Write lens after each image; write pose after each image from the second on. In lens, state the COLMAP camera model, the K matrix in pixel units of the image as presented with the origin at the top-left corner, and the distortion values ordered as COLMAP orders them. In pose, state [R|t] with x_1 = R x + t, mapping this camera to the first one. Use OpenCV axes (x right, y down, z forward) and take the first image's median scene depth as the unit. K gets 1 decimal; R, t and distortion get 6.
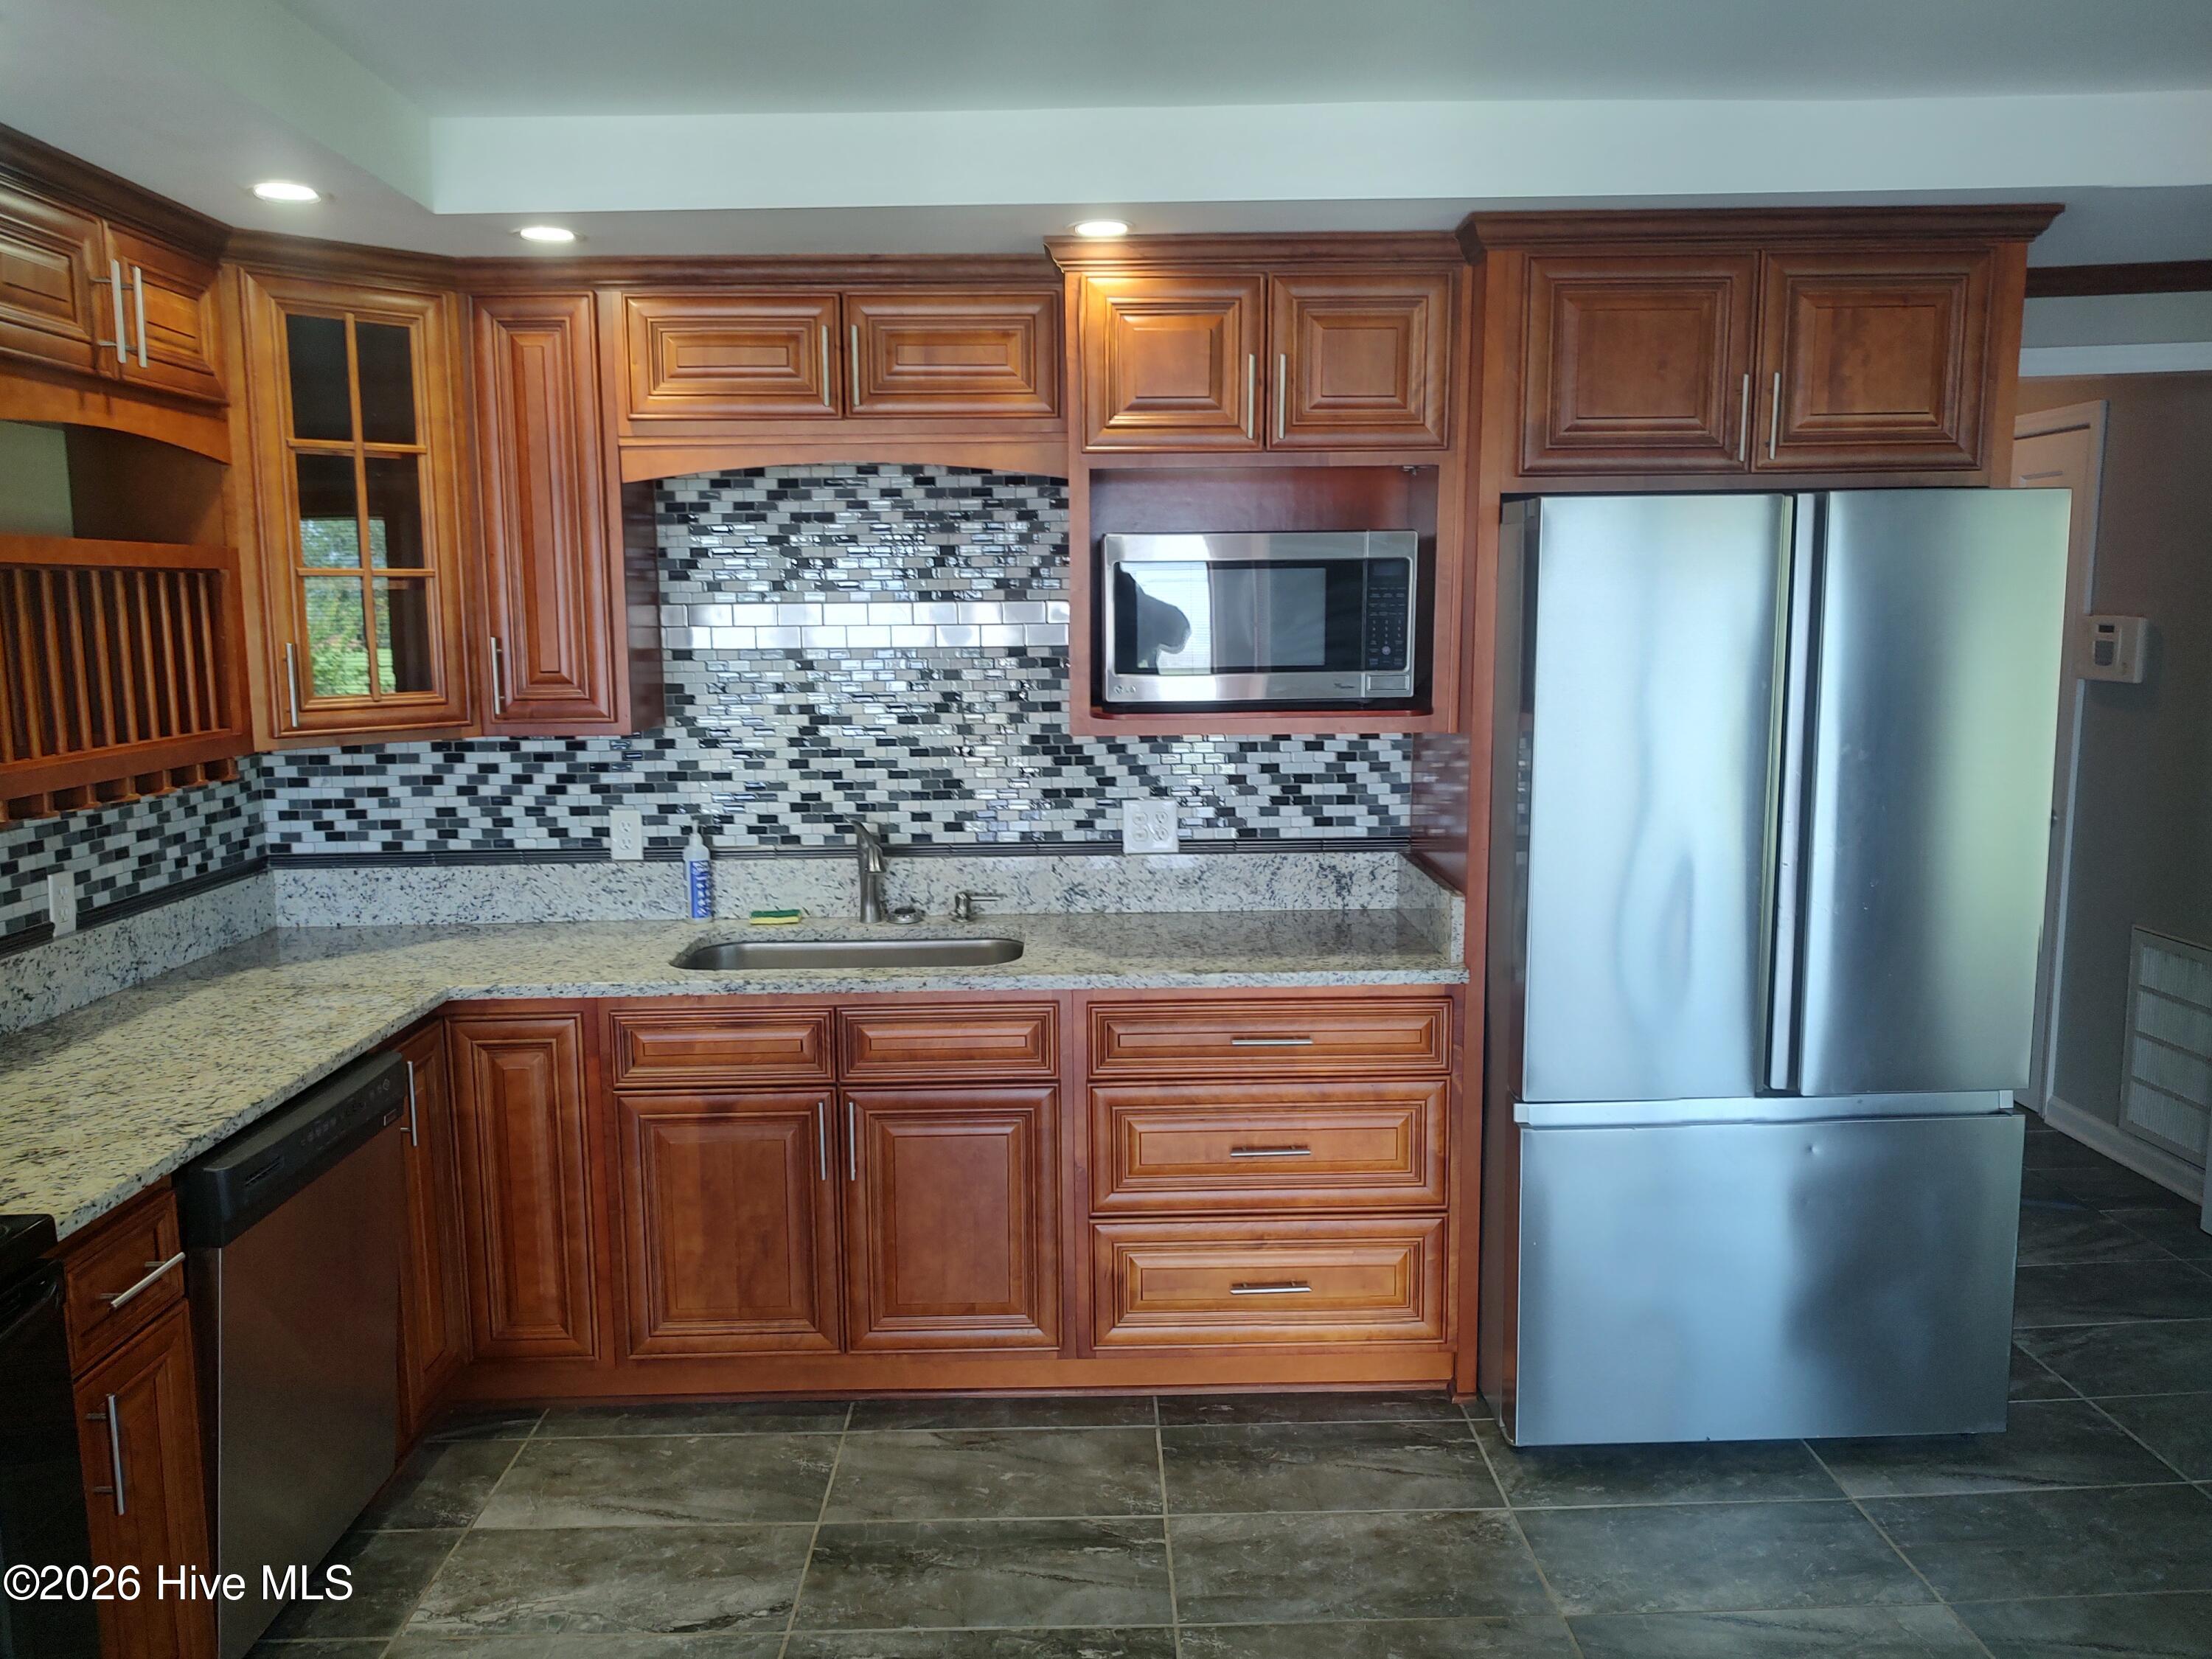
lens RADIAL K [[1575.6, 0, 1106.0], [0, 1575.6, 829.5], [0, 0, 1]] dist [-0.001186, -0.000499]
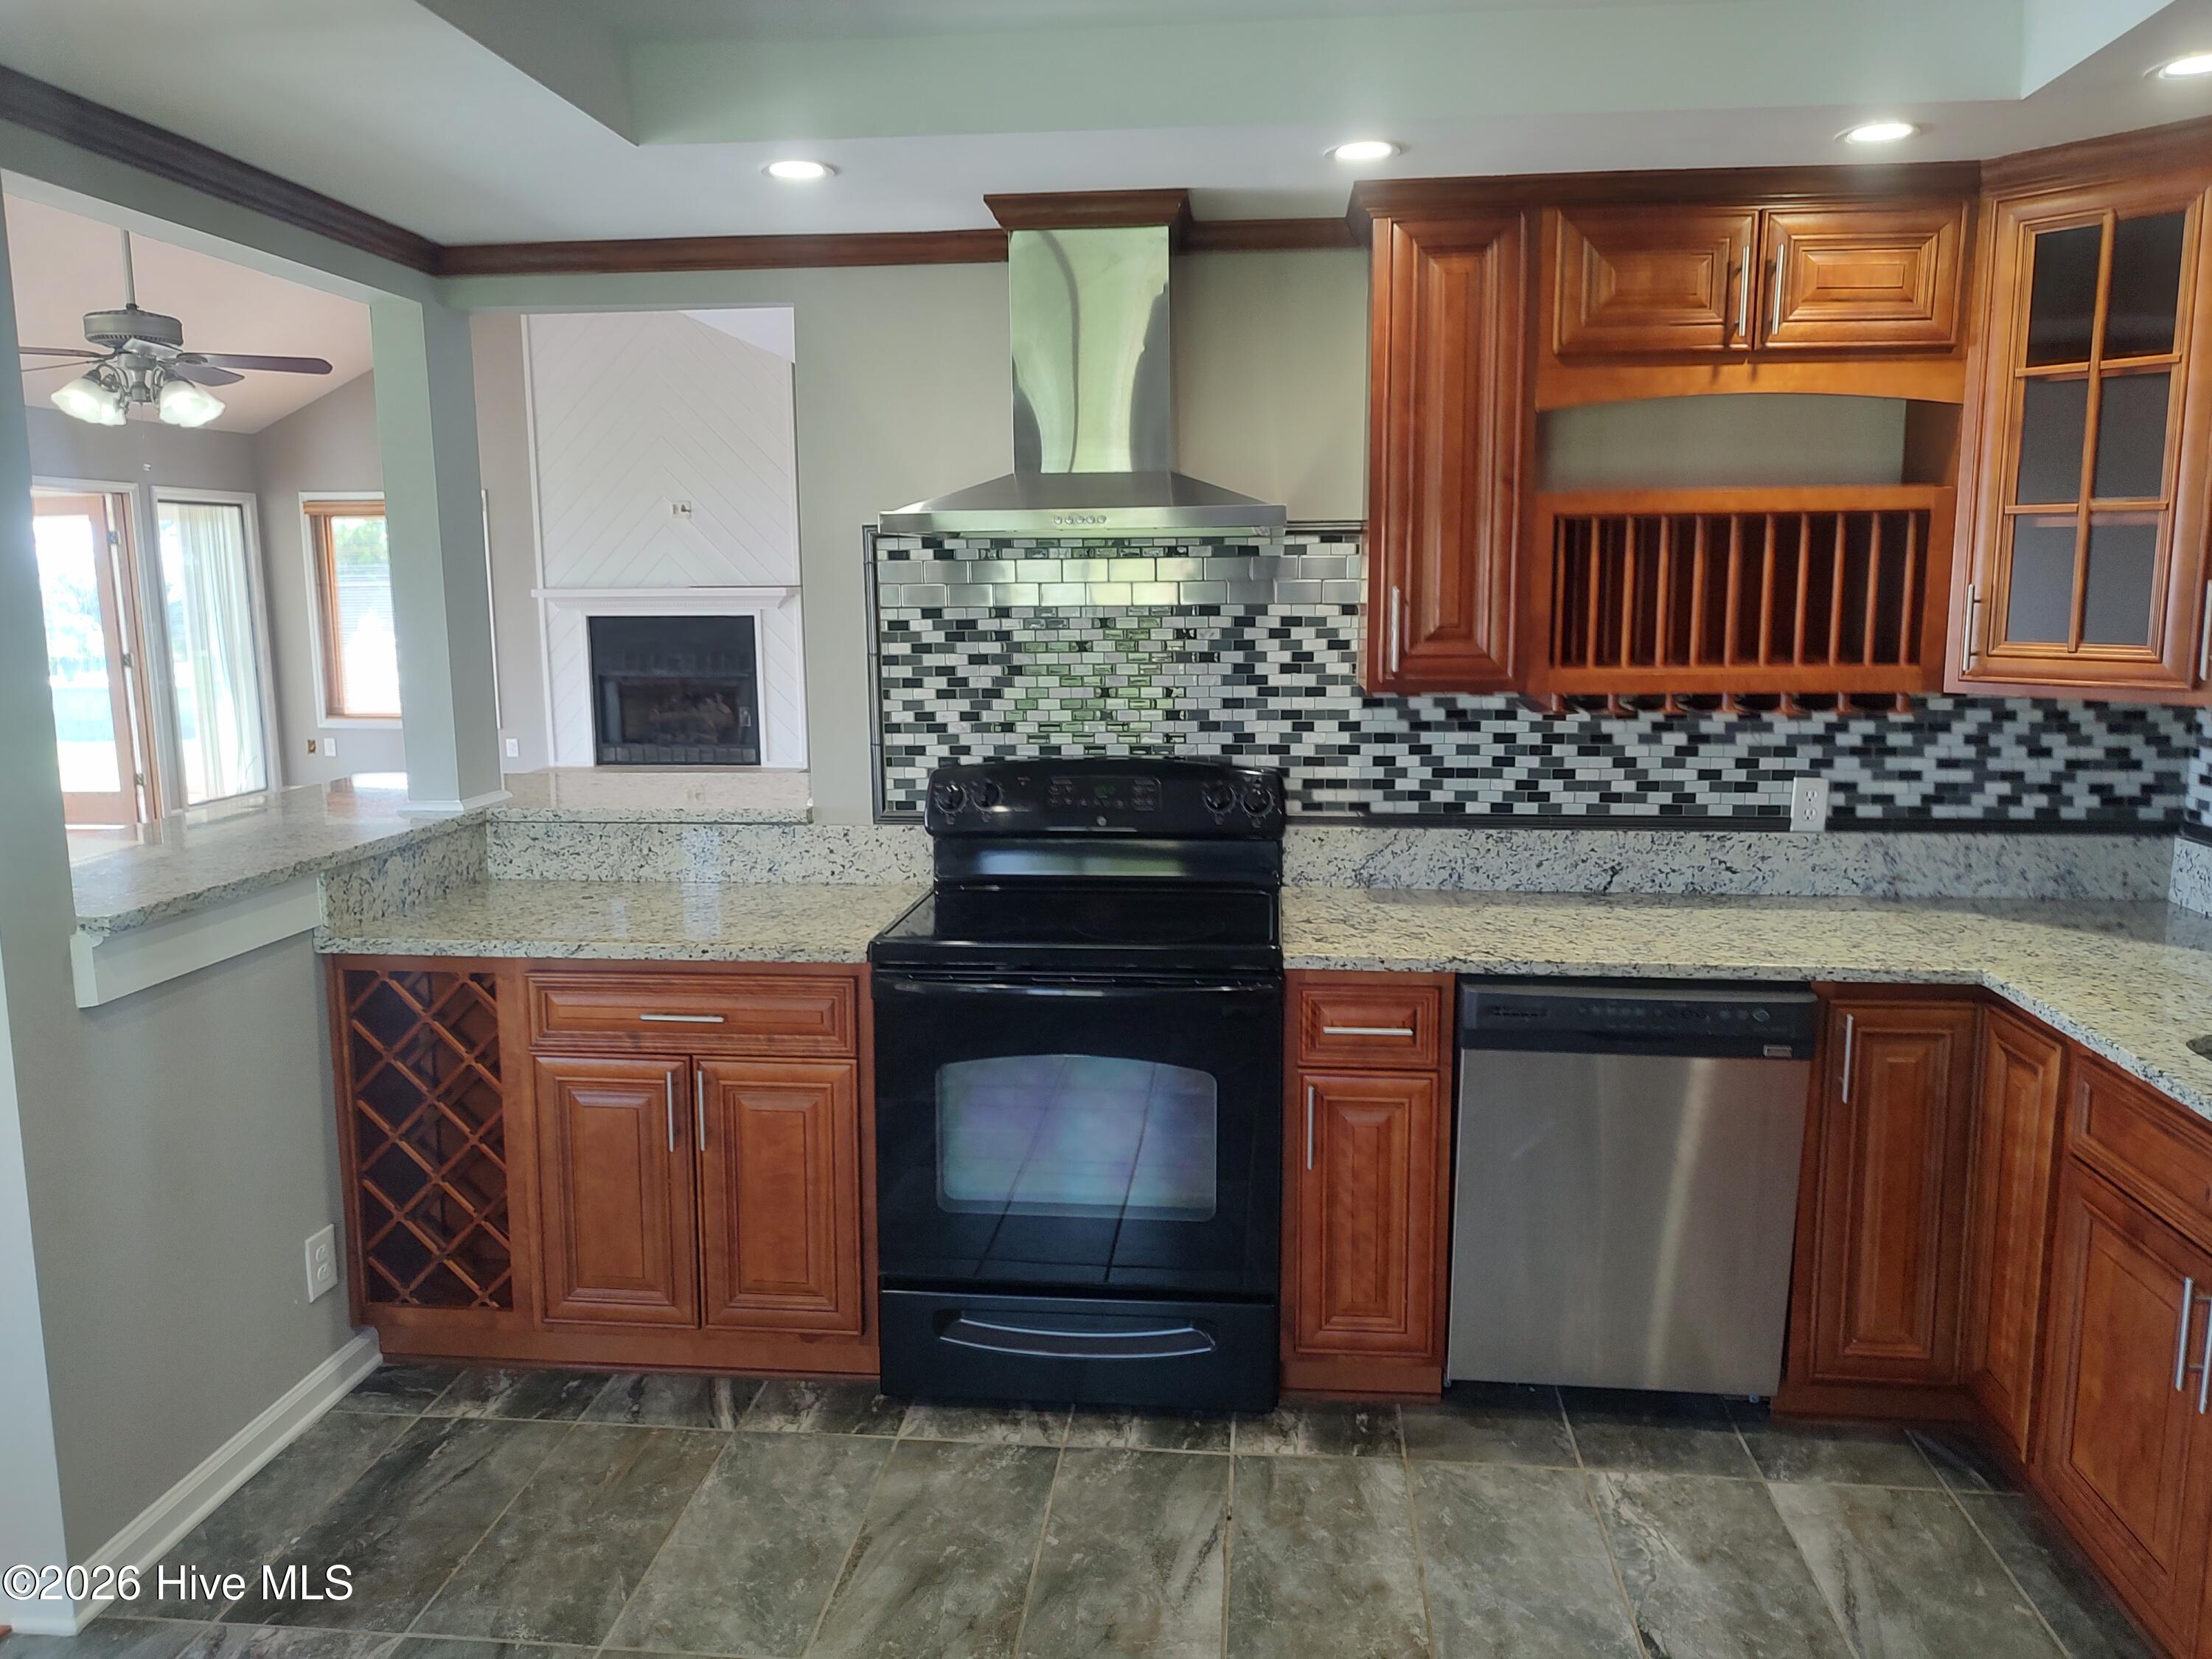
lens RADIAL K [[1595.1, 0, 1106.9], [0, 1595.1, 798.3], [0, 0, 1]] dist [-0.005143, -0.002808]
pose [[-0.114651, 0.157399, -0.980857, 0.519063], [-0.129094, 0.976635, 0.171811, -0.088048], [0.984982, 0.146321, -0.091653, 0.577583]]
